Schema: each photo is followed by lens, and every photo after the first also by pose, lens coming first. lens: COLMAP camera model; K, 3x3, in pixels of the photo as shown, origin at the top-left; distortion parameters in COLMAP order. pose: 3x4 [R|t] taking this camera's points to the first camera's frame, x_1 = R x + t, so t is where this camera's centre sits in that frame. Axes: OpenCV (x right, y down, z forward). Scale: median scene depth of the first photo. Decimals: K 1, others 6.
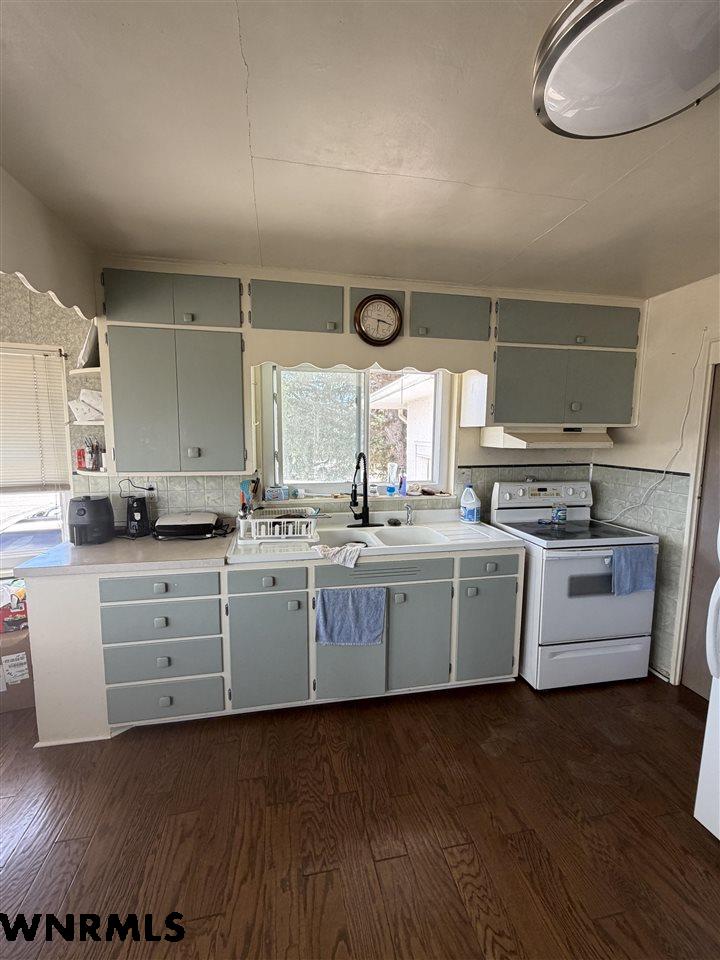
lens RADIAL K [[410.7, 0, 358.6], [0, 410.7, 481.6], [0, 0, 1]] dist [-0.002390, 0.000723]
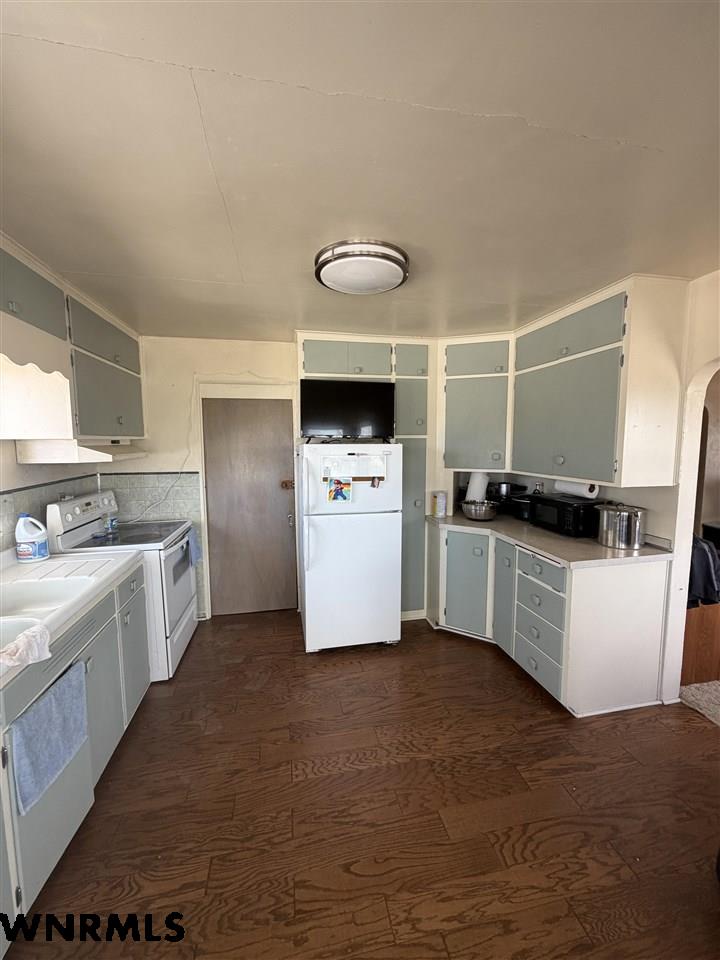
lens RADIAL K [[387.0, 0, 359.5], [0, 387.0, 480.2], [0, 0, 1]] dist [0.003984, 0.000301]
pose [[-0.009419, -0.107159, 0.994197, -0.439473], [0.123129, 0.986551, 0.107501, -0.052875], [-0.992346, 0.123428, 0.003902, 0.345149]]
